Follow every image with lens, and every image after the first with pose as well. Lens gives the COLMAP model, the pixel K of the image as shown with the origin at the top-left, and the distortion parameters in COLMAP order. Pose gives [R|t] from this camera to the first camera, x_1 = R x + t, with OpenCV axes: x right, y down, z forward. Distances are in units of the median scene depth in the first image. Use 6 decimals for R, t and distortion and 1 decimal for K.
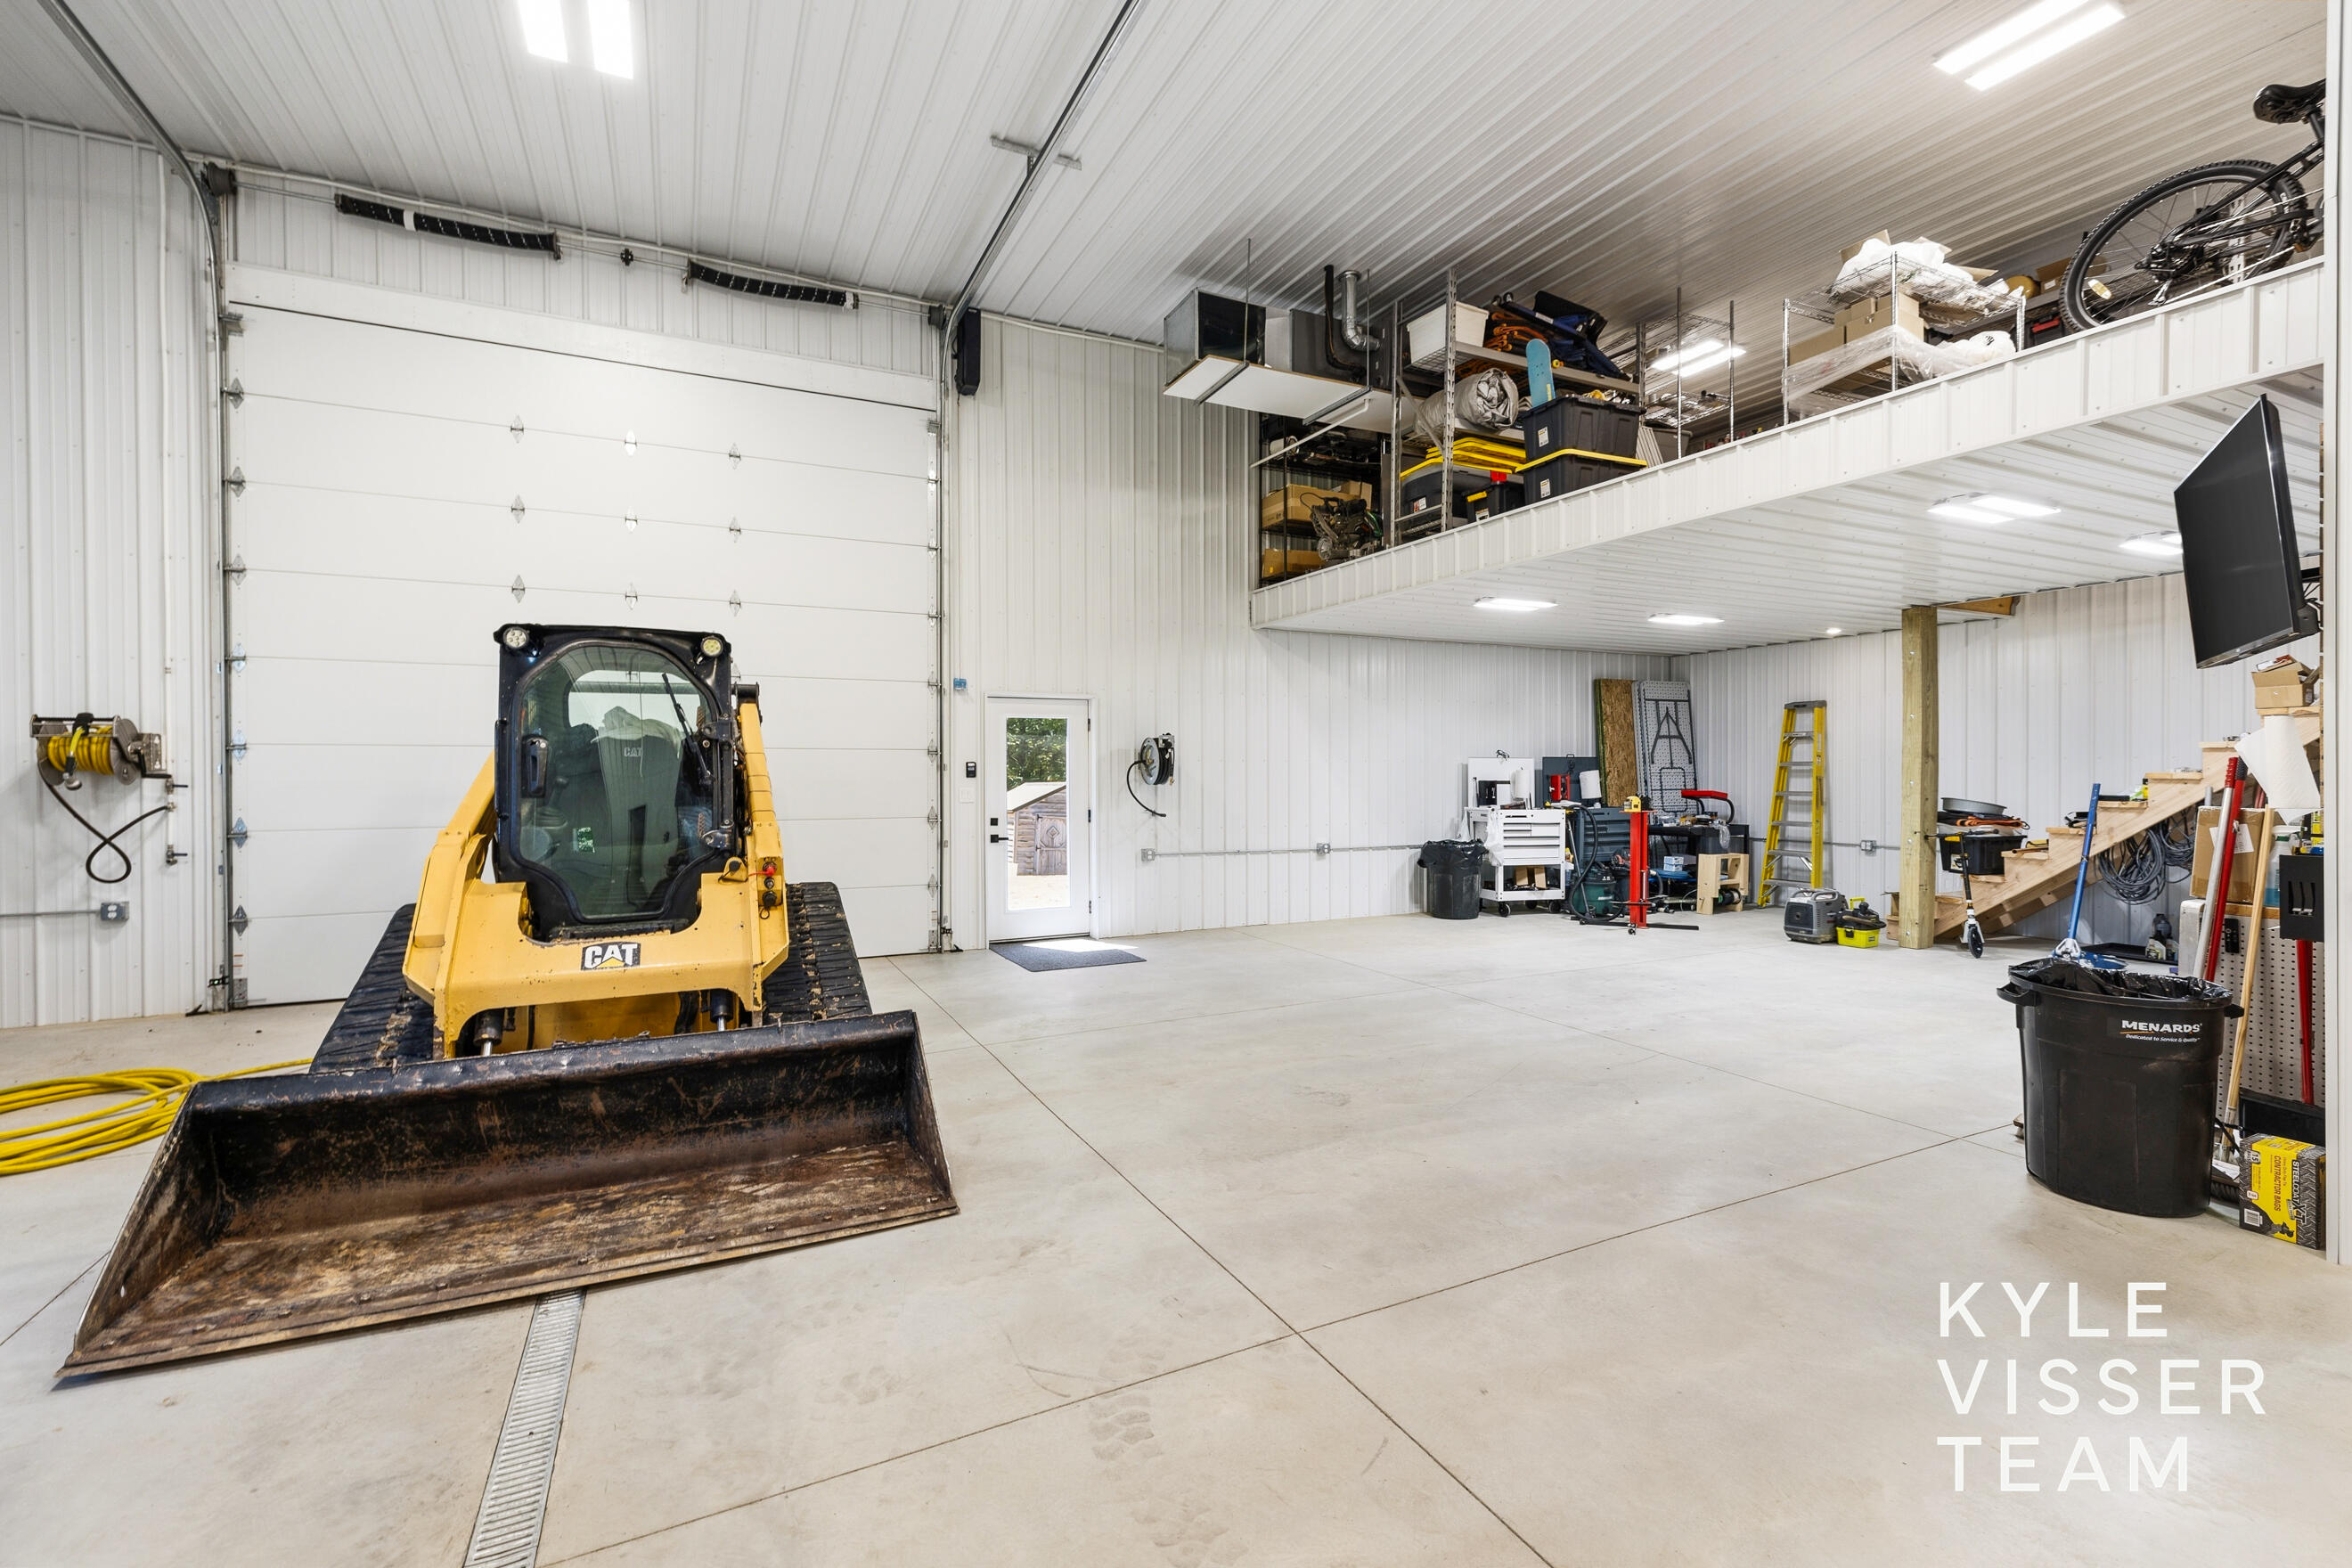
lens RADIAL K [[994.2, 0, 1178.7], [0, 994.2, 777.4], [0, 0, 1]] dist [-0.010670, -0.000336]
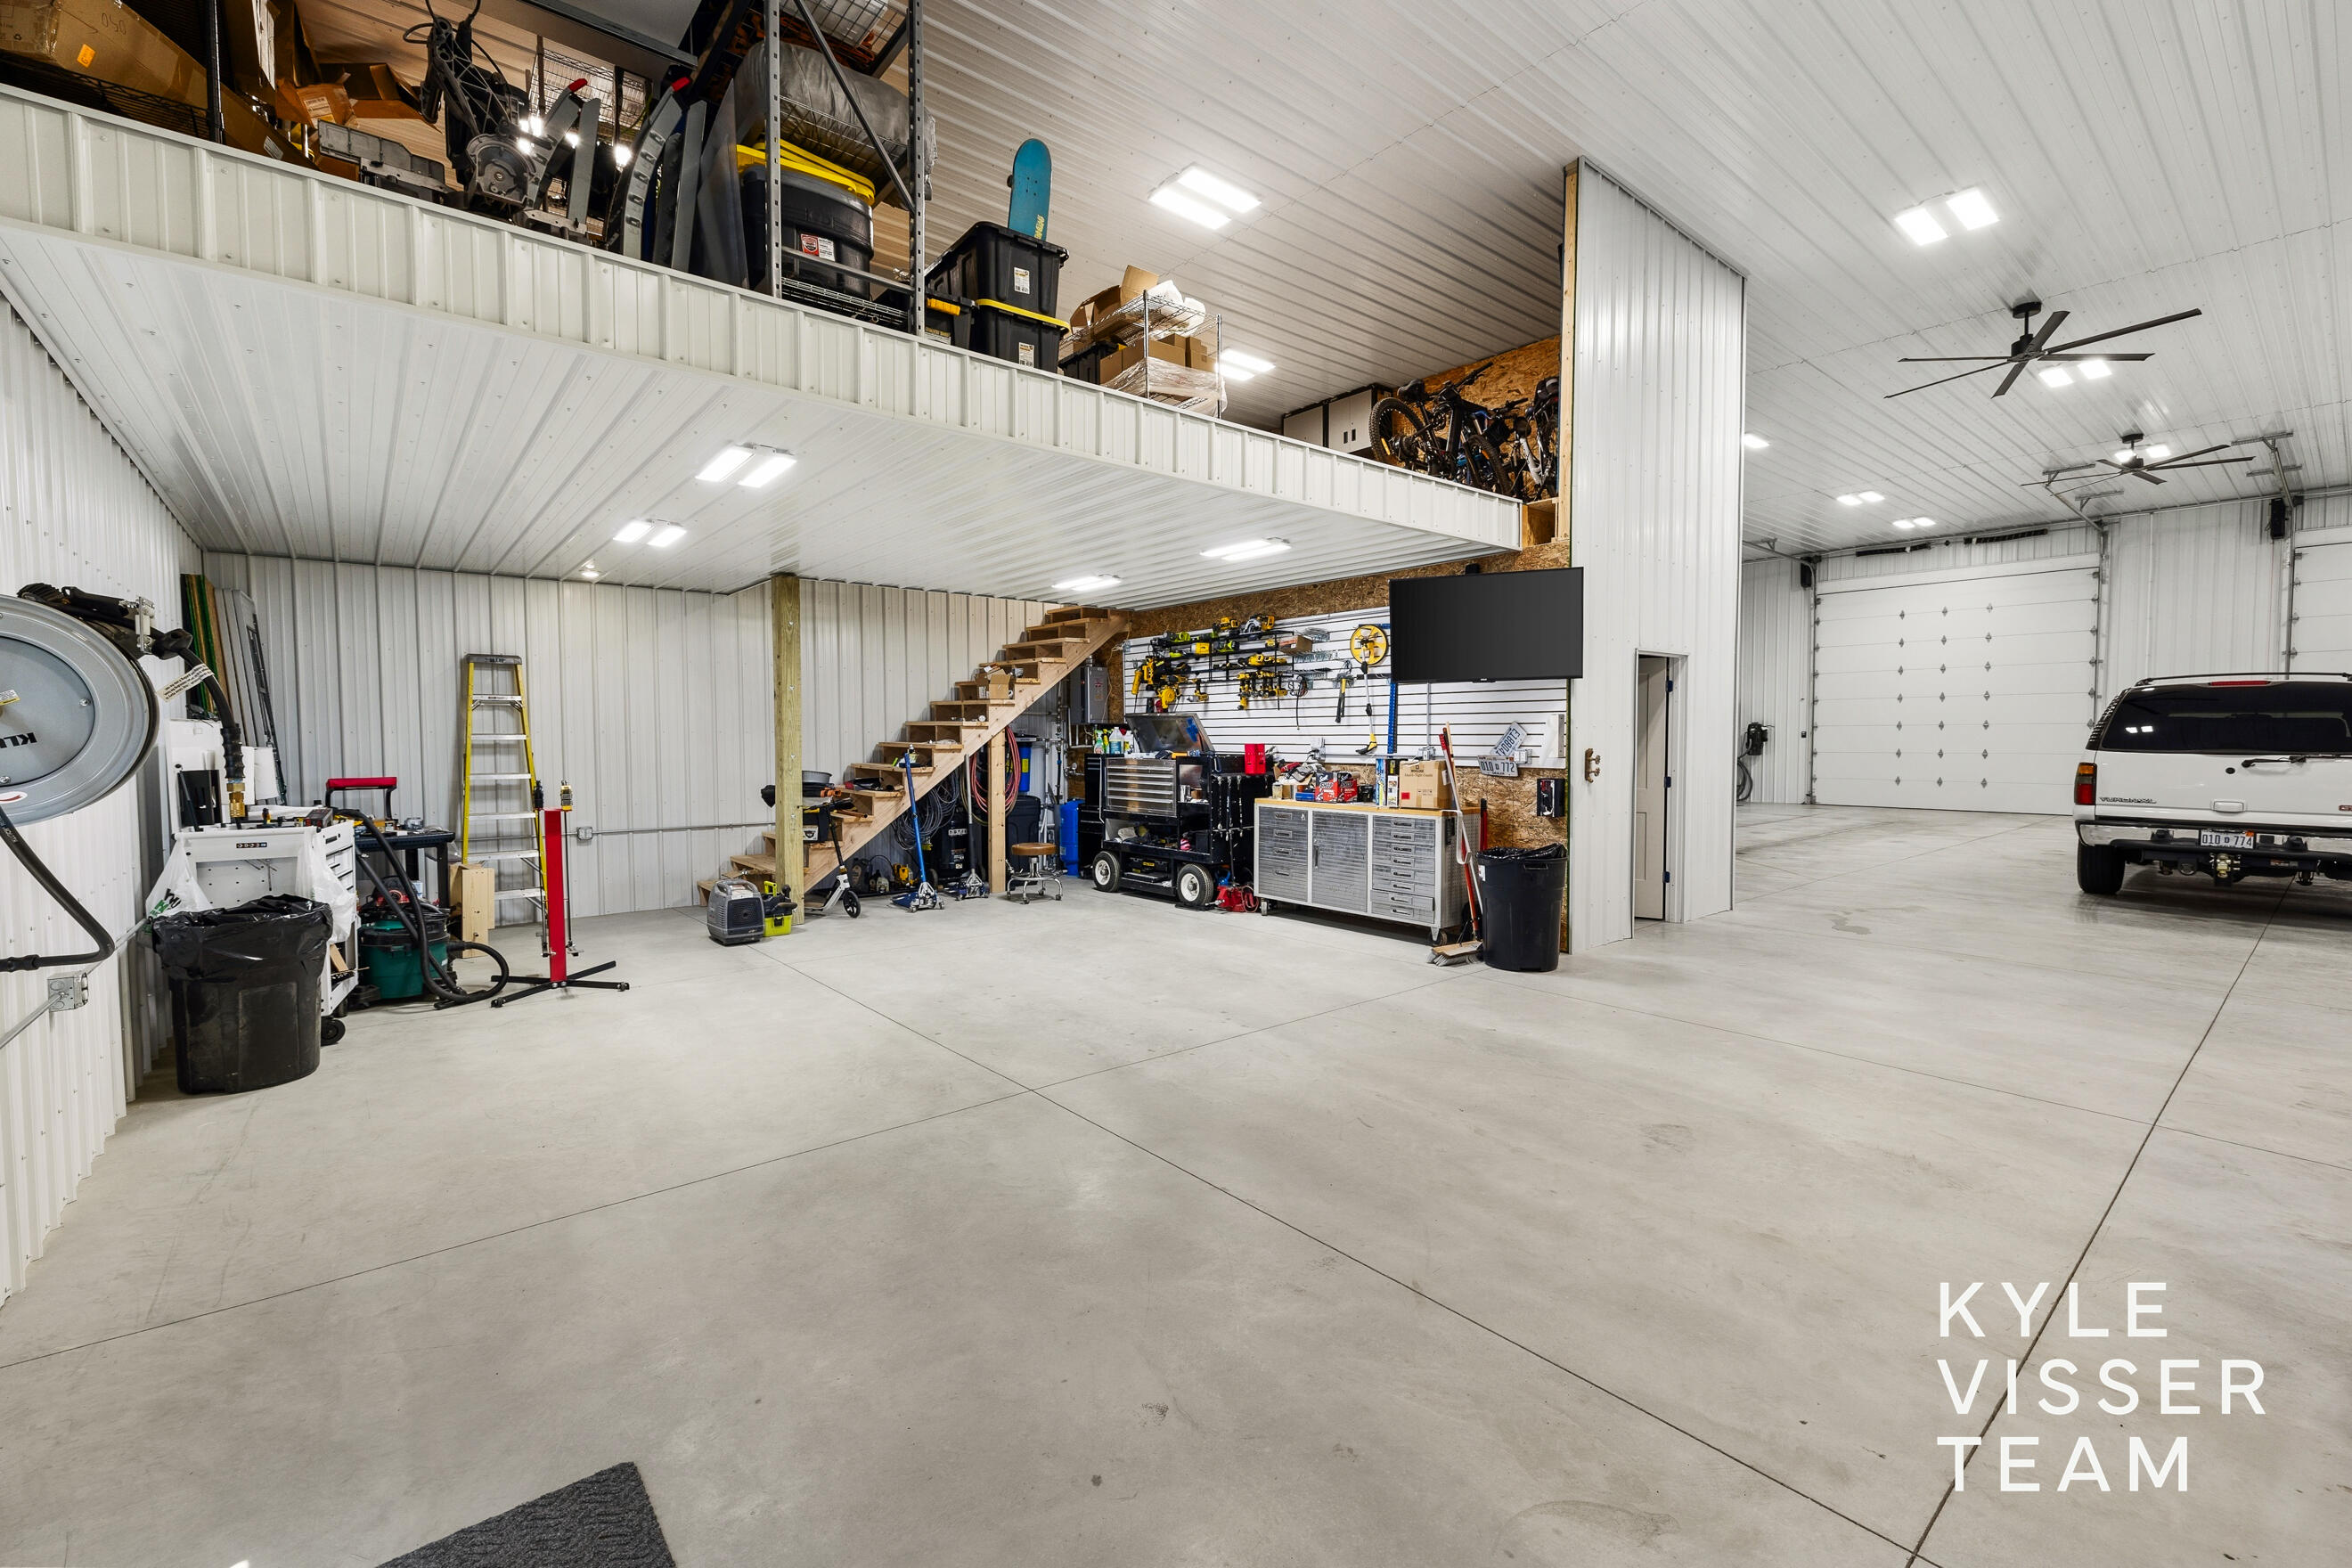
lens RADIAL K [[994.2, 0, 1162.6], [0, 994.2, 782.5], [0, 0, 1]] dist [-0.010670, -0.000336]
pose [[-0.215110, -0.040848, 0.975735, -0.490016], [0.012930, 0.998918, 0.044670, -0.011677], [-0.976504, 0.022226, -0.214349, 1.404099]]
